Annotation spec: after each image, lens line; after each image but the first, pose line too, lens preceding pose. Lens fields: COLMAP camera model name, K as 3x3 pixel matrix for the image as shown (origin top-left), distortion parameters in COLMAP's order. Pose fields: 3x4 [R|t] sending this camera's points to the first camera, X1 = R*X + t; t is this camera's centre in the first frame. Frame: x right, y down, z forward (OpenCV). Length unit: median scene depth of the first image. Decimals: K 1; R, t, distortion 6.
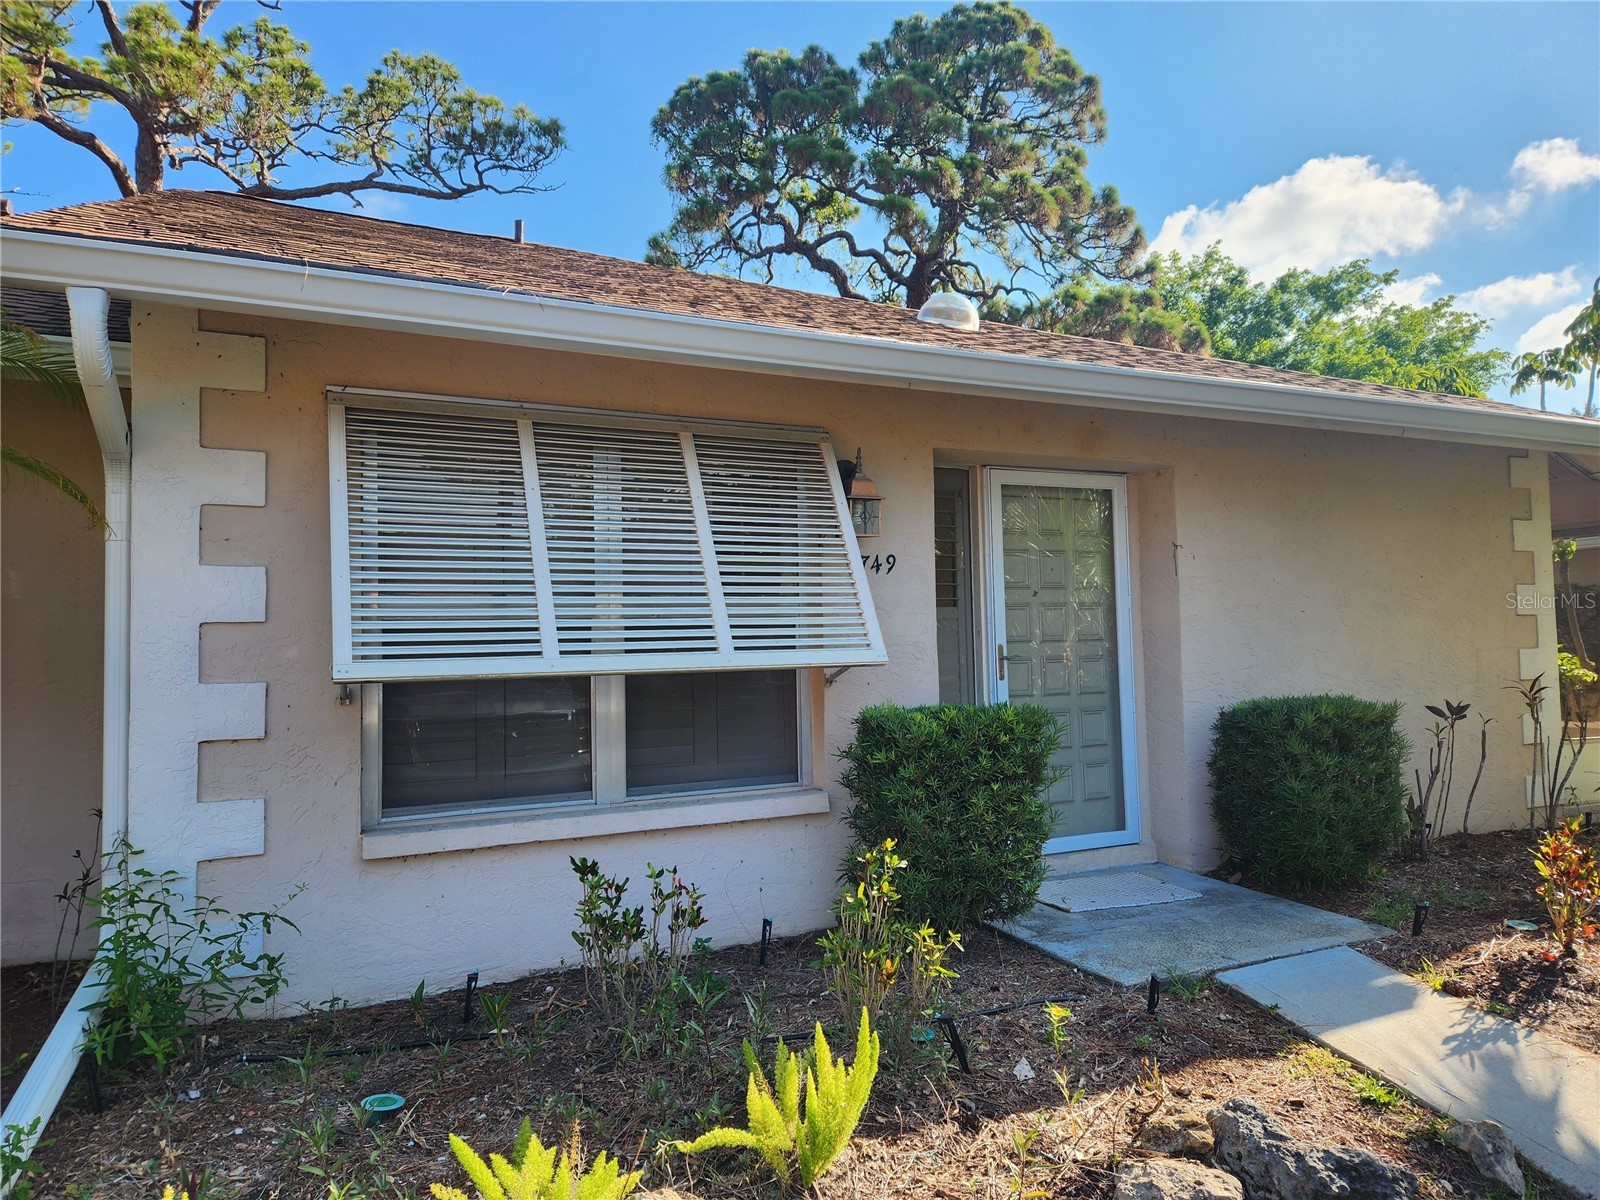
lens RADIAL K [[1080.7, 0, 838.2], [0, 1080.7, 601.5], [0, 0, 1]] dist [0.071328, -0.050874]
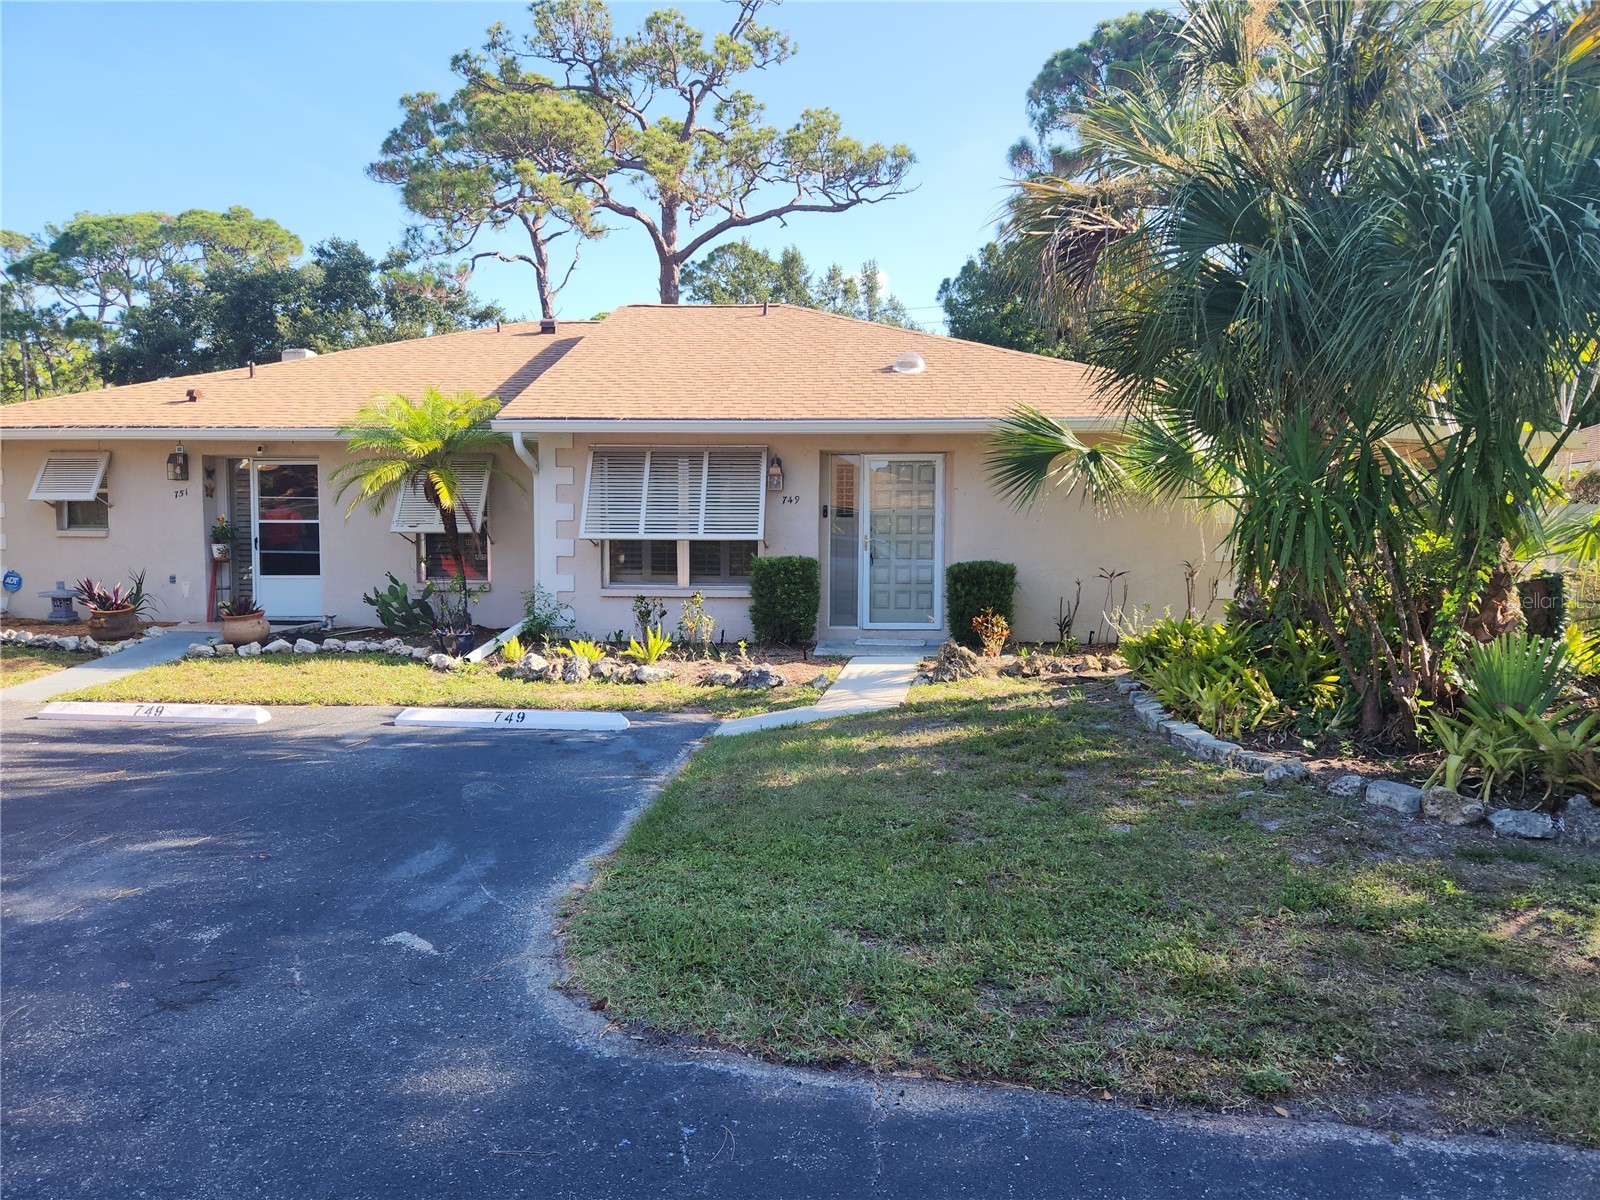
lens RADIAL K [[1080.7, 0, 793.9], [0, 1080.7, 593.3], [0, 0, 1]] dist [0.071328, -0.050874]
pose [[0.867988, 0.050858, -0.493975, 1.406913], [-0.003498, 0.995343, 0.096330, -0.066098], [0.496574, -0.081886, 0.864123, -1.251695]]
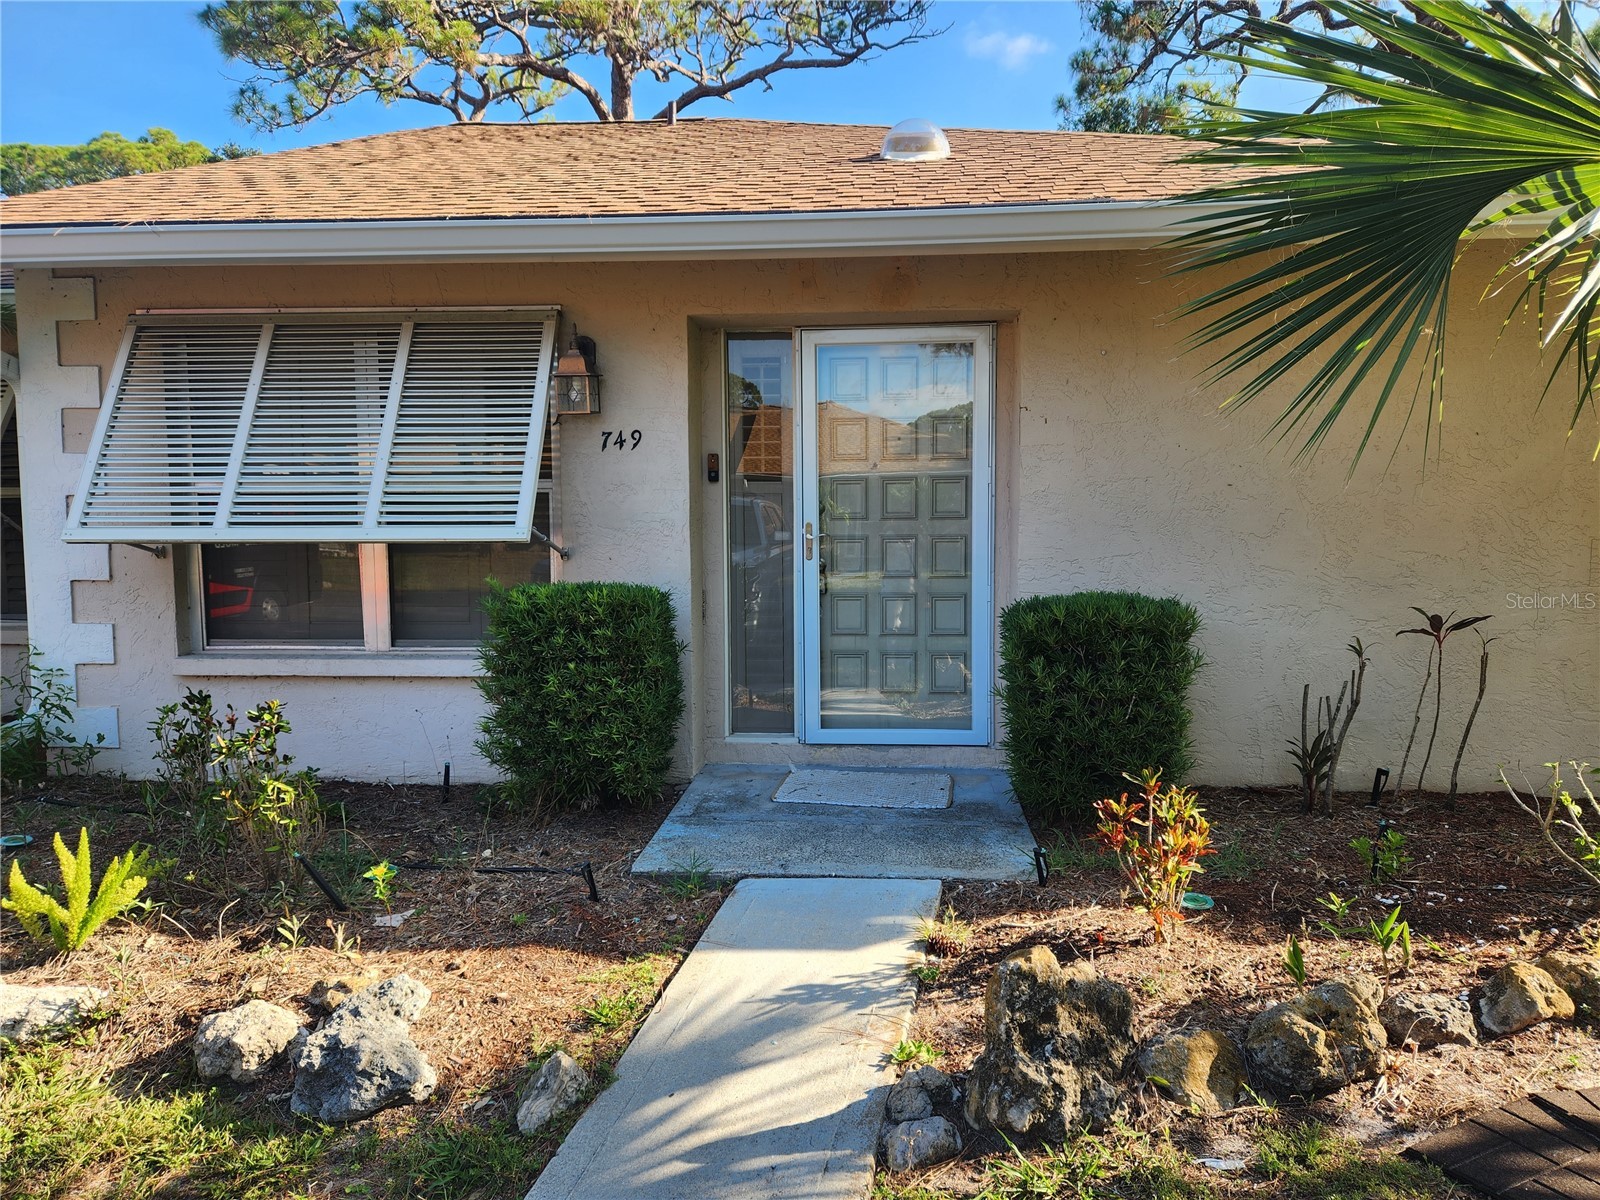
lens RADIAL K [[1080.7, 0, 808.6], [0, 1080.7, 595.8], [0, 0, 1]] dist [0.071328, -0.050874]
pose [[0.856643, 0.058489, -0.512584, 0.796555], [0.008646, 0.991786, 0.127619, -0.020284], [0.515838, -0.113756, 0.849100, 0.240880]]
